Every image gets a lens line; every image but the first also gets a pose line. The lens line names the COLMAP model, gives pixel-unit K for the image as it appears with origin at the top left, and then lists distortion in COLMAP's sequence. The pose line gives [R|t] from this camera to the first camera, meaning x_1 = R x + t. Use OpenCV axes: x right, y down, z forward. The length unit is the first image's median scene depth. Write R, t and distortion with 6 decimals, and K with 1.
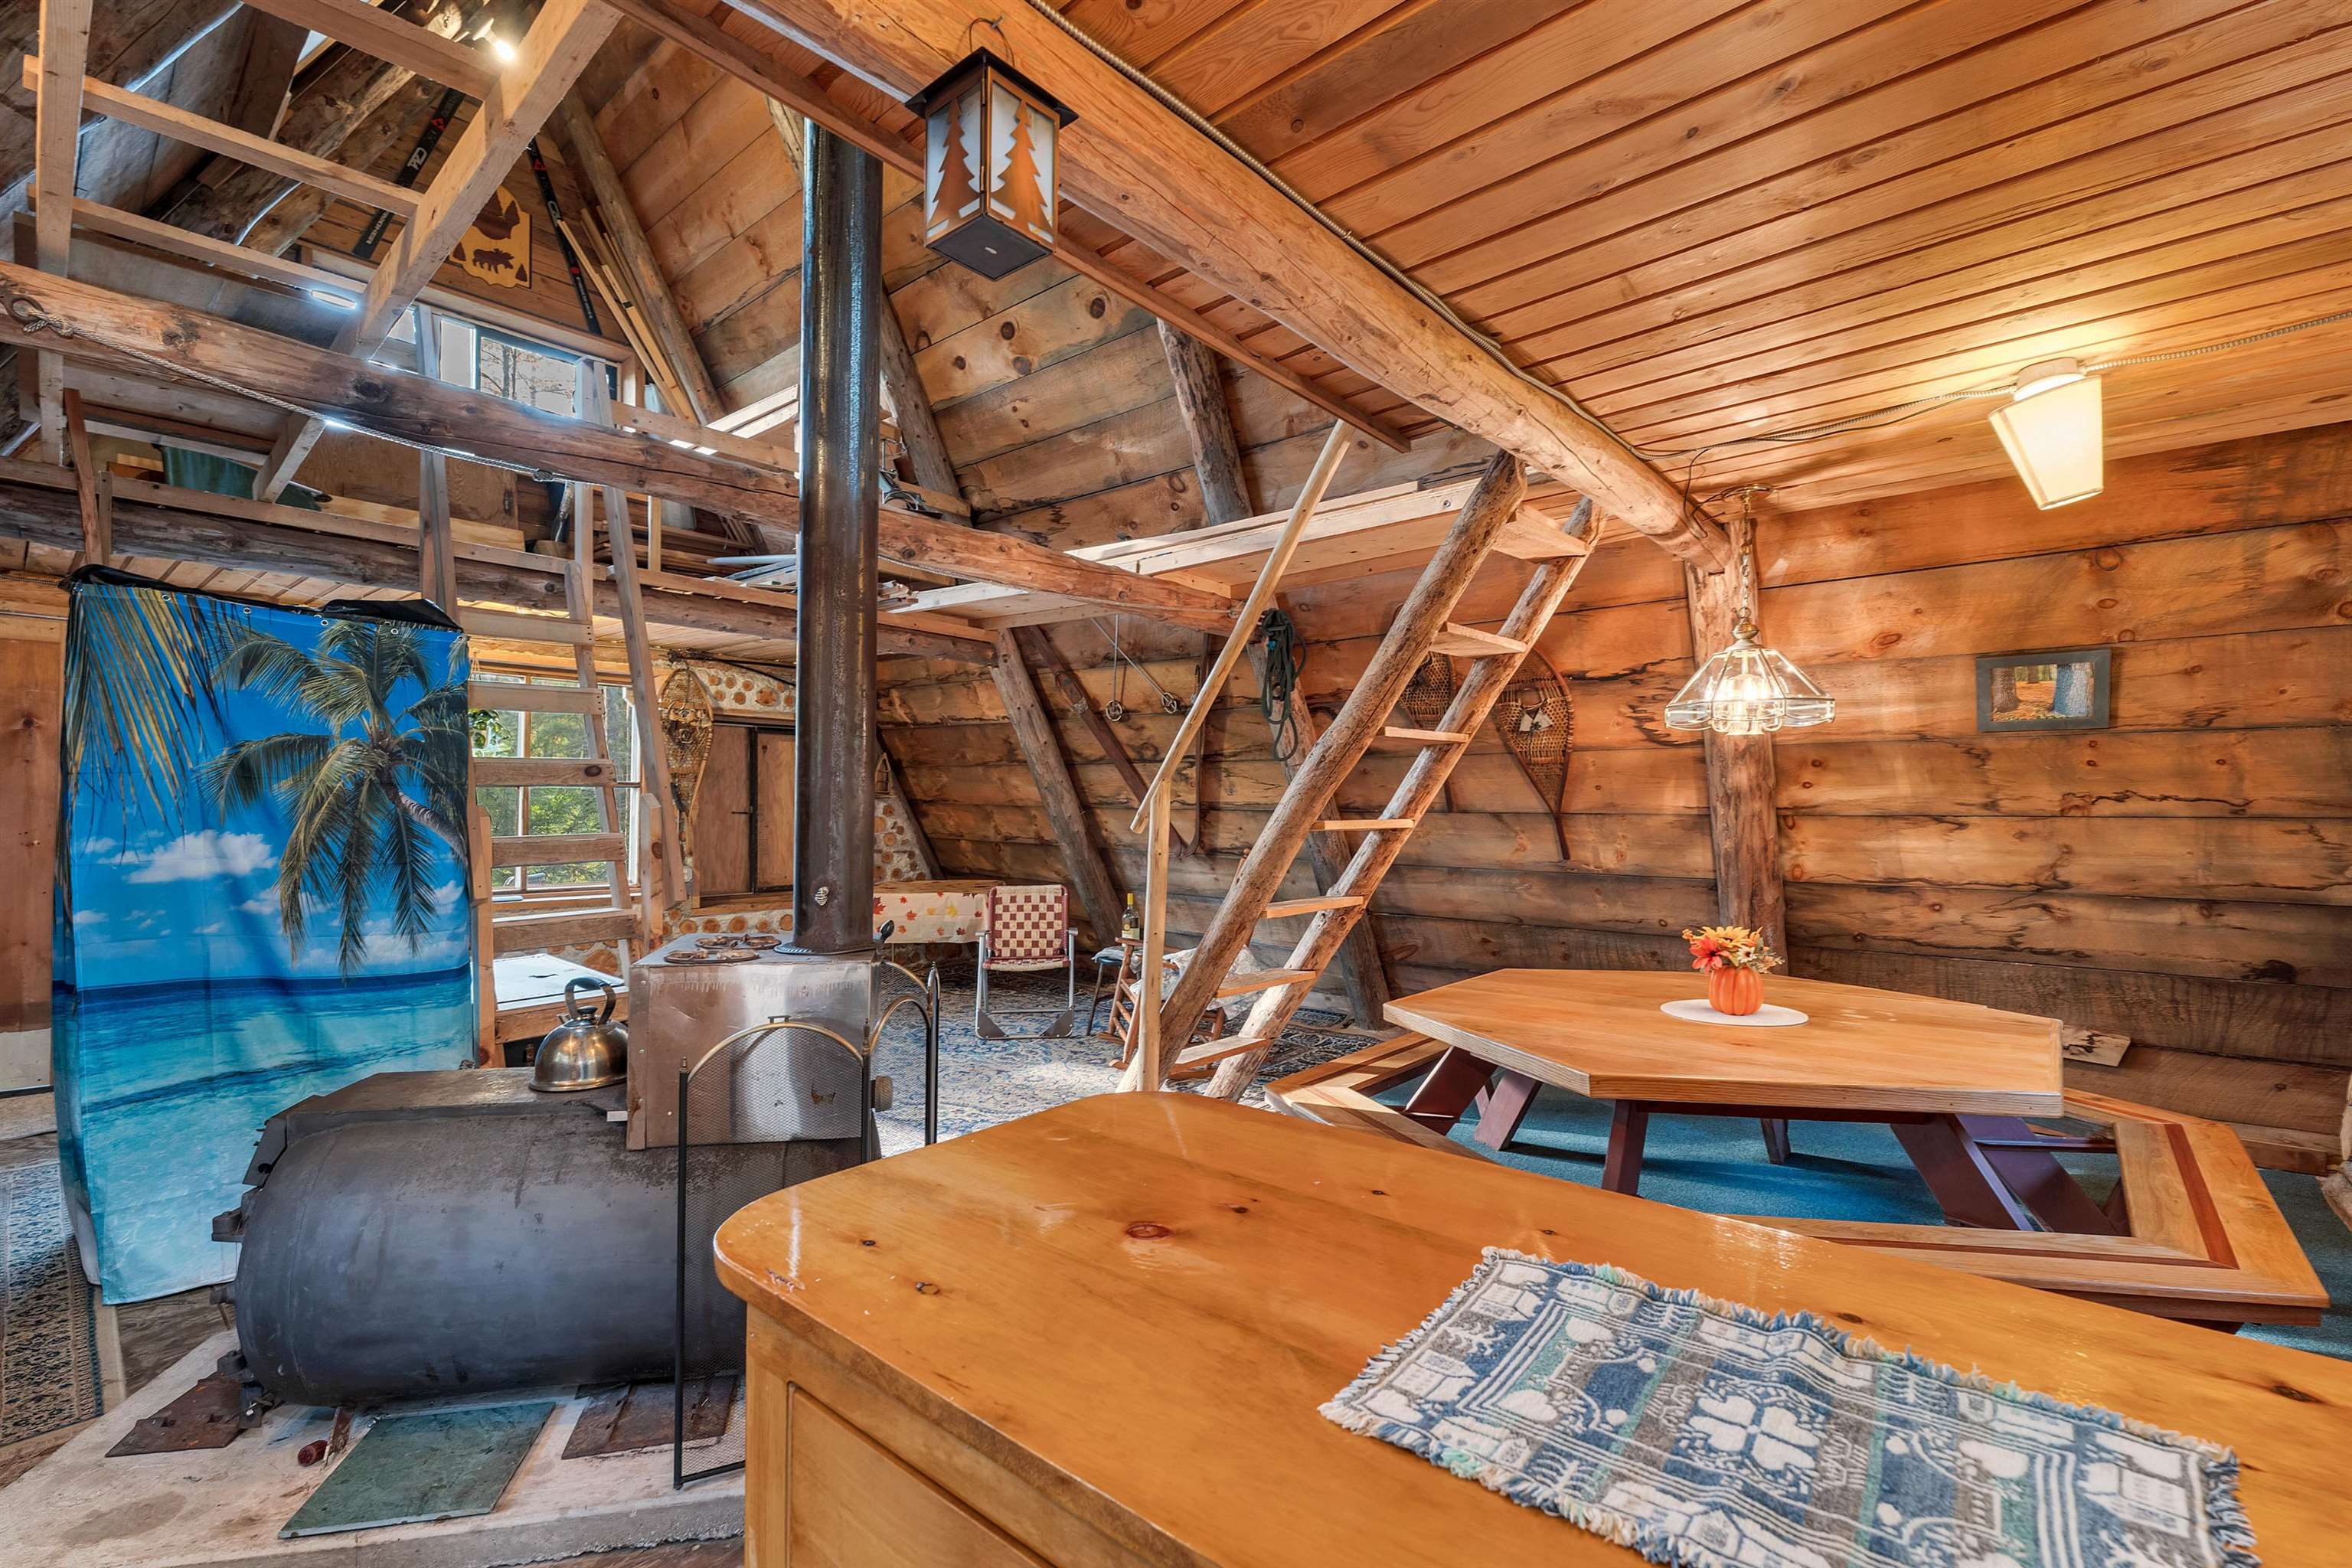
lens RADIAL K [[1020.8, 0, 1175.3], [0, 1020.8, 792.5], [0, 0, 1]] dist [-0.000711, -0.000002]
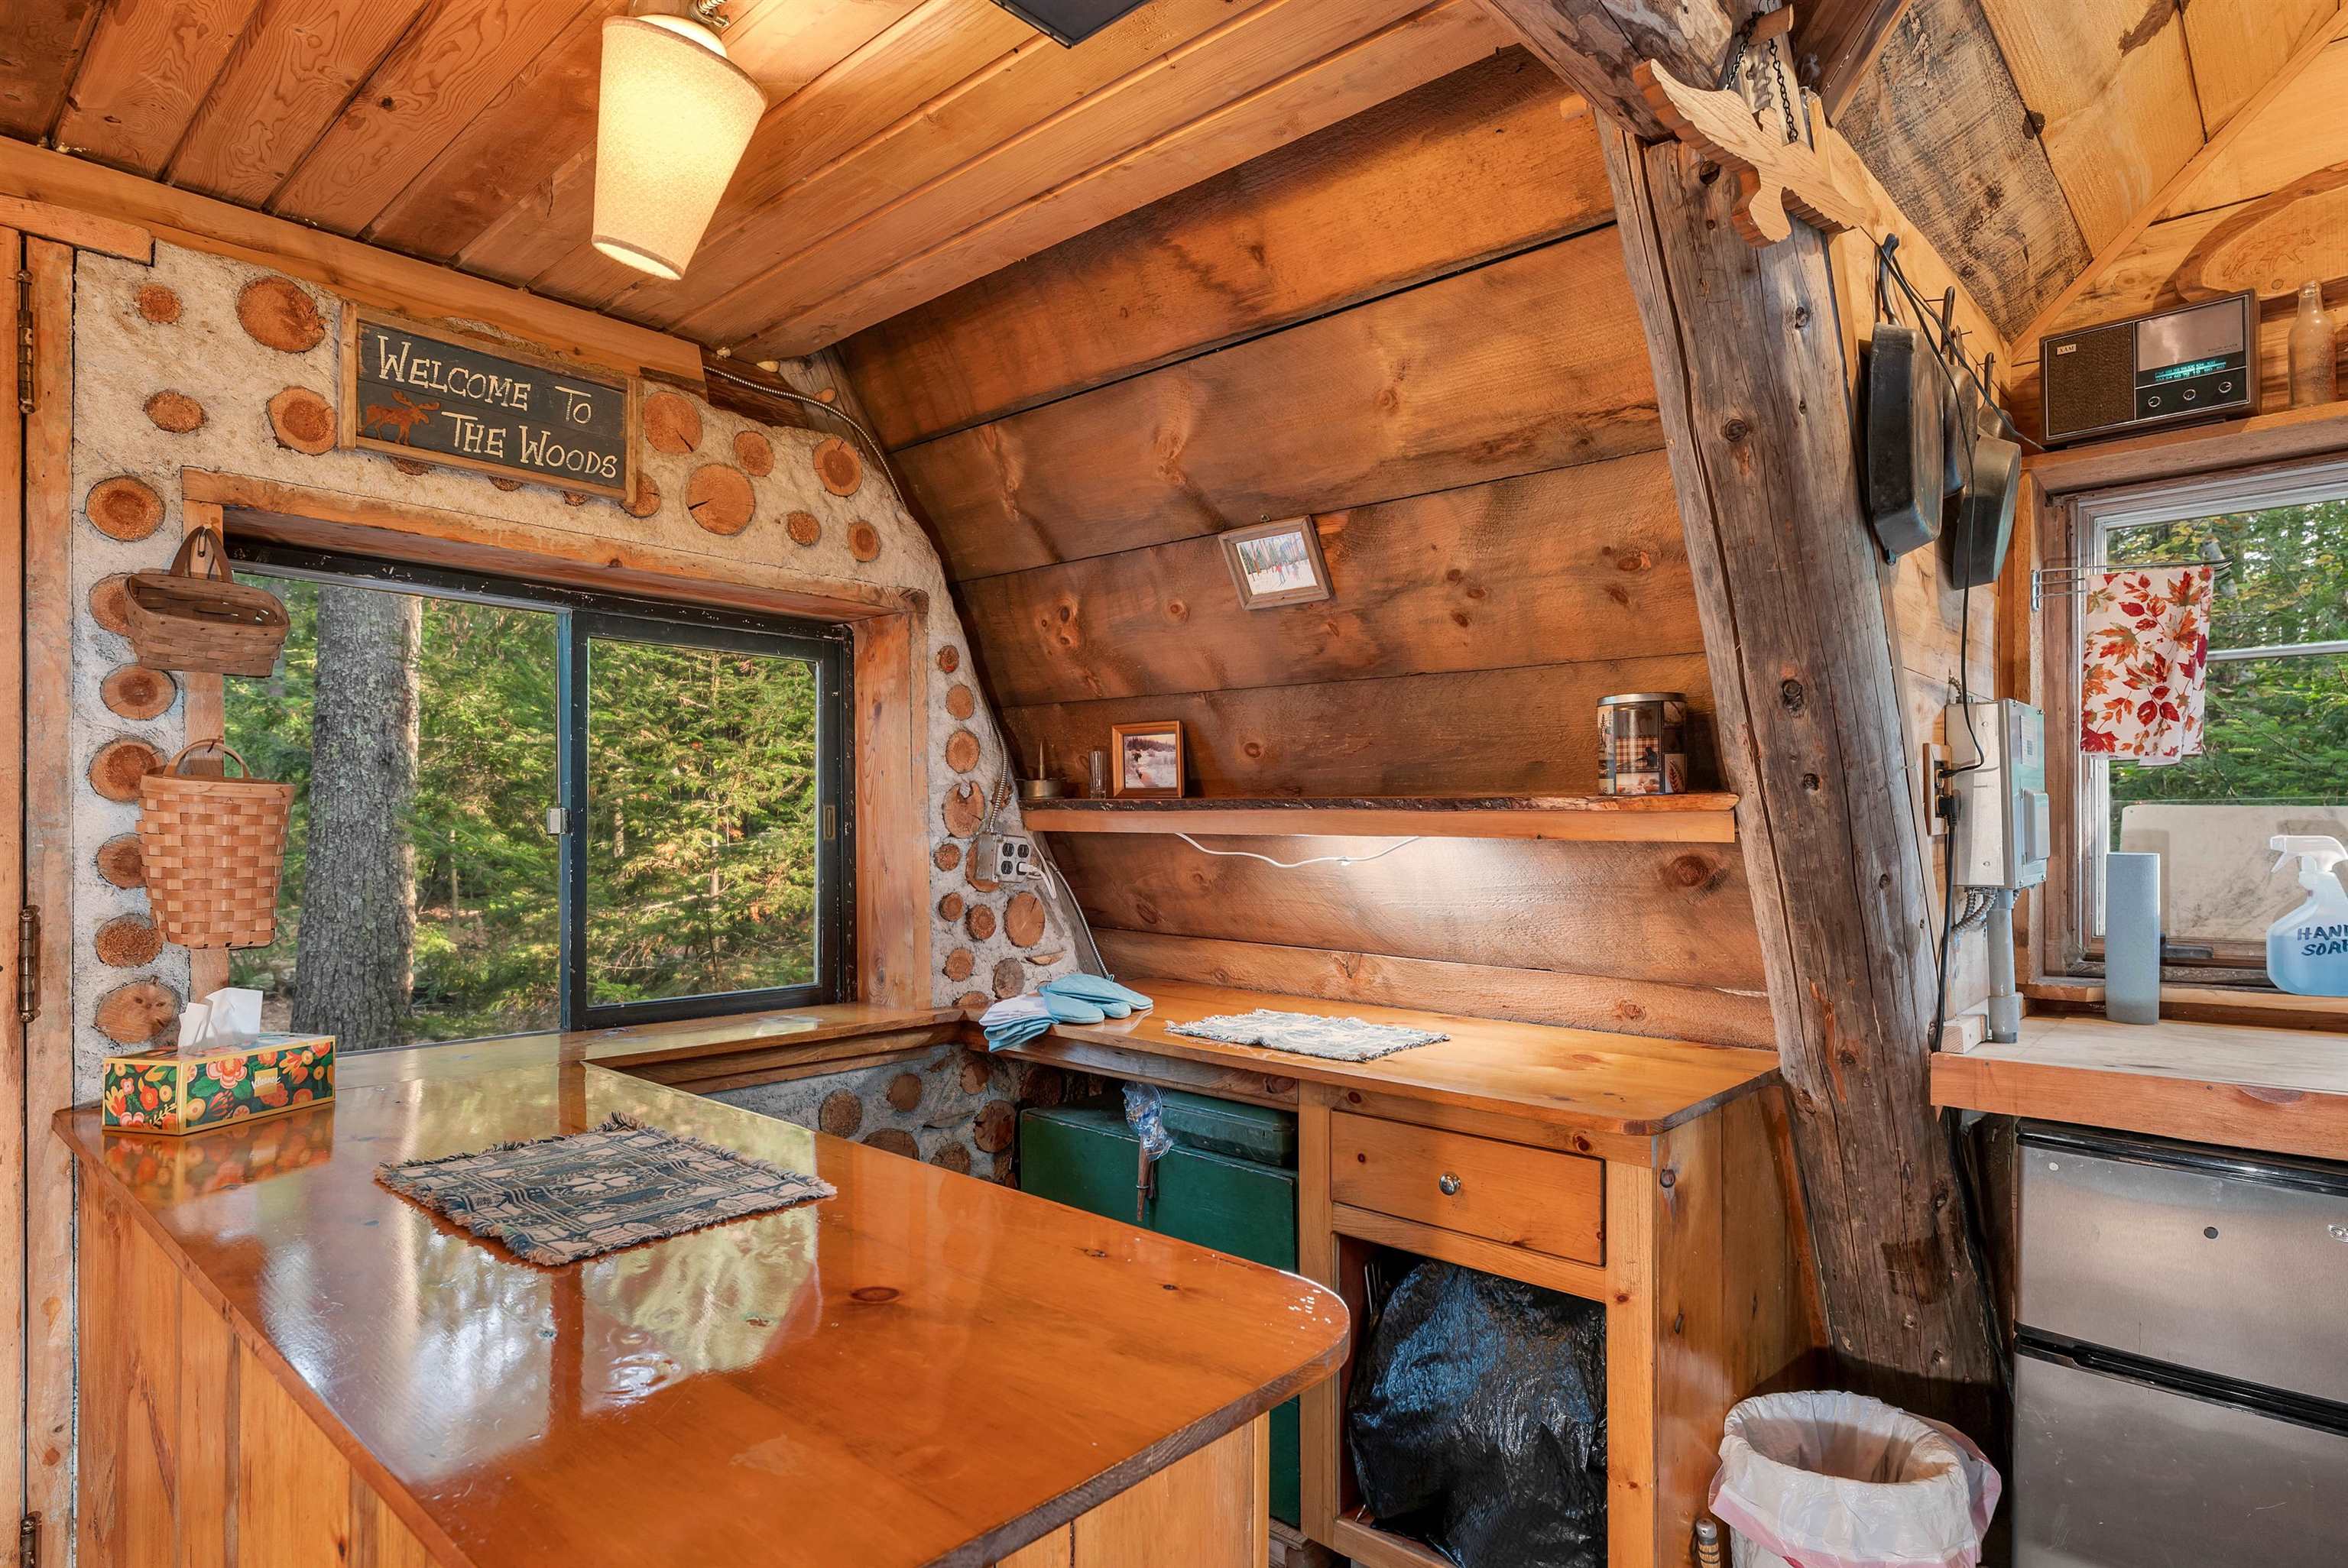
lens RADIAL K [[1300.5, 0, 1135.3], [0, 1300.5, 830.2], [0, 0, 1]] dist [0.000599, 0.000282]
pose [[-0.997916, -0.008027, 0.064029, -0.118116], [-0.008282, 0.999959, -0.003714, 0.006030], [-0.063996, -0.004237, -0.997941, 0.769921]]
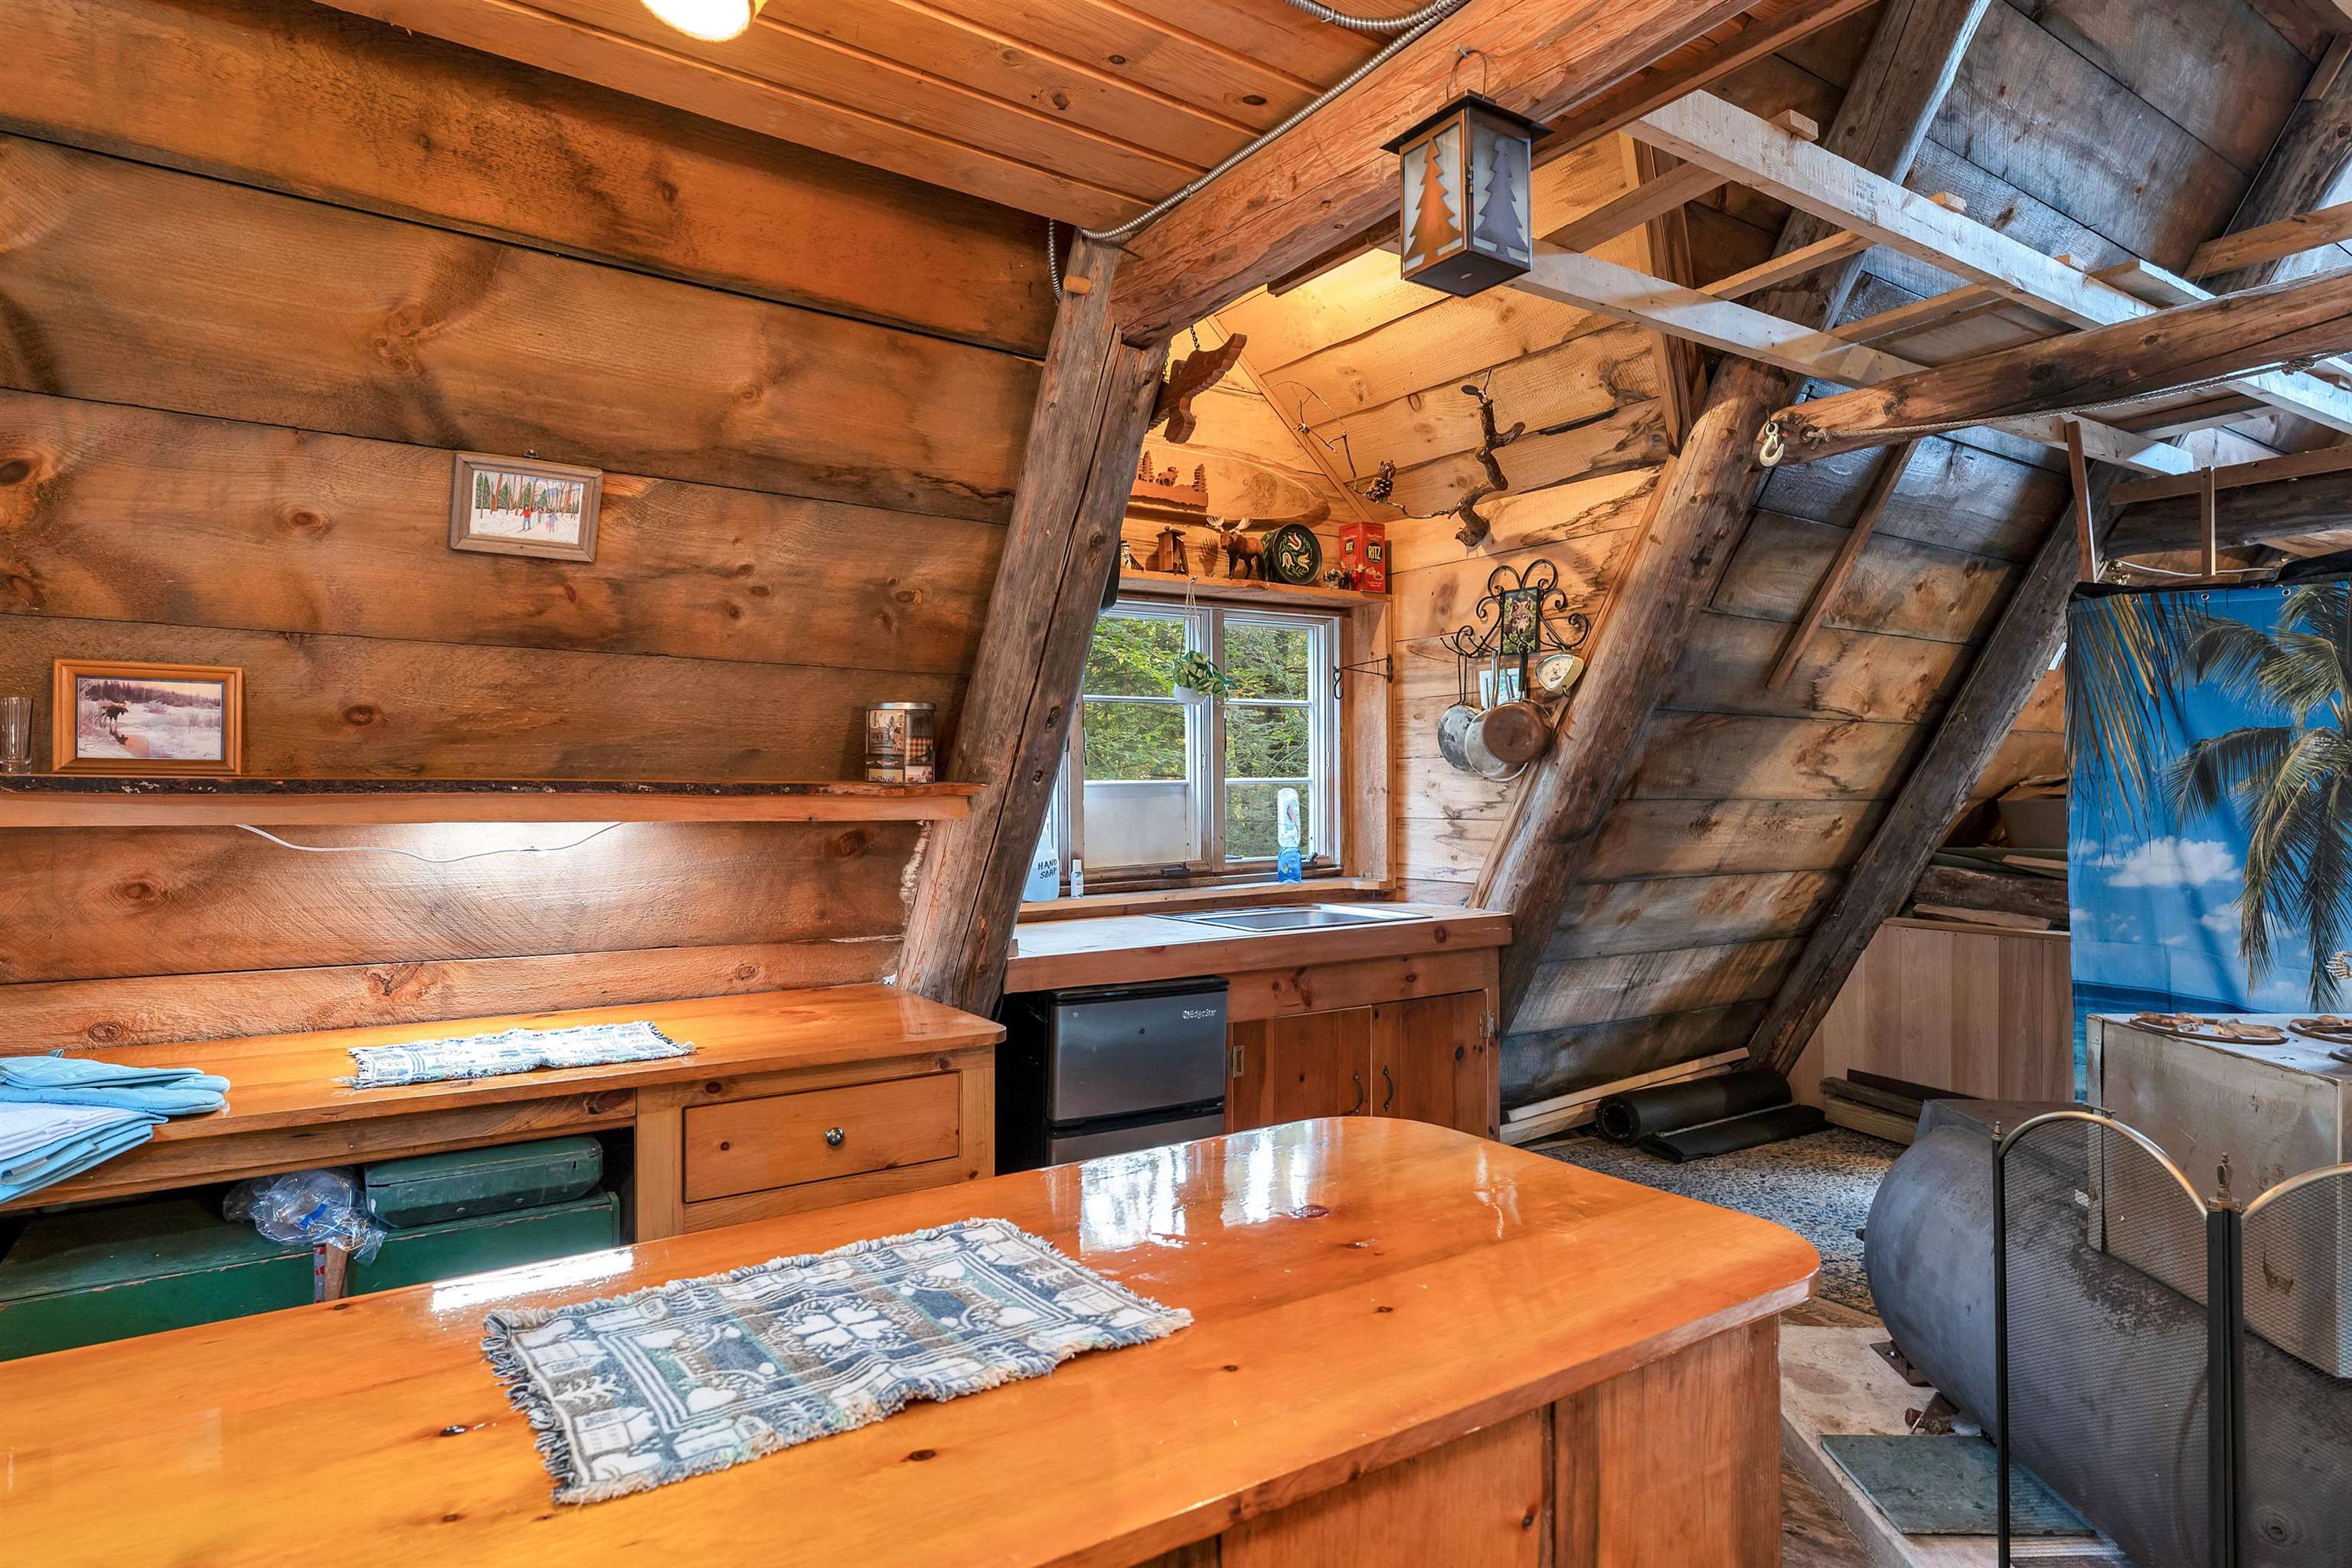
lens RADIAL K [[1302.9, 0, 1167.0], [0, 1302.9, 789.5], [0, 0, 1]] dist [0.000599, 0.000282]
pose [[-0.272704, -0.011076, -0.962034, 0.482257], [0.011020, 0.999832, -0.014635, 0.000923], [0.962035, -0.014593, -0.272536, 0.441969]]
